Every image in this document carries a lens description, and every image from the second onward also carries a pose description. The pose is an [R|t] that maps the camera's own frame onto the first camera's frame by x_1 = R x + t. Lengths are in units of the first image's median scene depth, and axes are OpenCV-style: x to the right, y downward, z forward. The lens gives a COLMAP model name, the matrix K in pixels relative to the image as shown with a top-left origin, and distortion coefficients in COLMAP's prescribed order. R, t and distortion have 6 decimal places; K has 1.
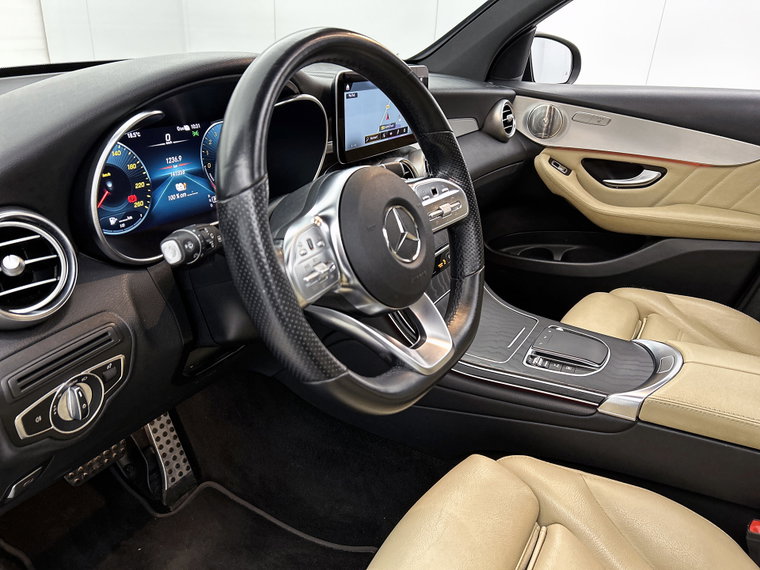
lens RADIAL K [[582.6, 0, 380.0], [0, 582.6, 285.0], [0, 0, 1]] dist [0.000682, -0.002723]
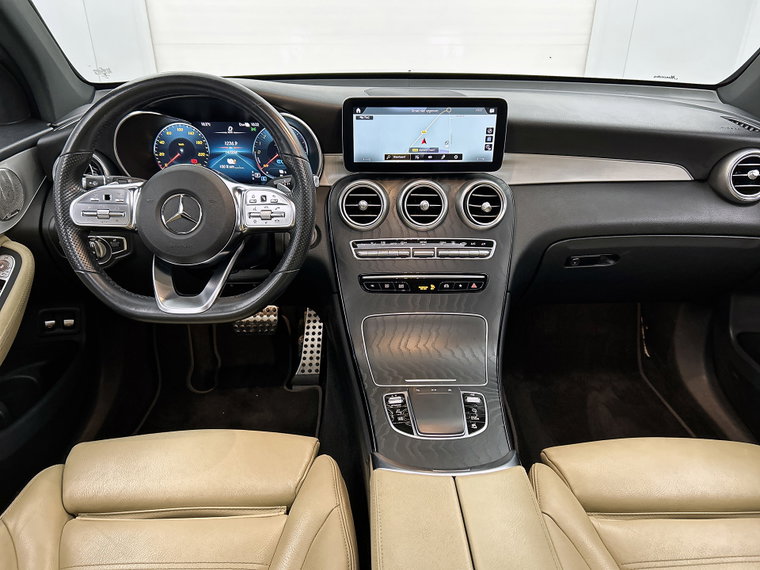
lens RADIAL K [[582.6, 0, 380.0], [0, 582.6, 285.0], [0, 0, 1]] dist [0.000682, -0.002723]
pose [[0.523647, 0.349224, -0.777069, 1.189748], [-0.328336, 0.924387, 0.194174, -0.296717], [0.786123, 0.153461, 0.598716, 0.435890]]
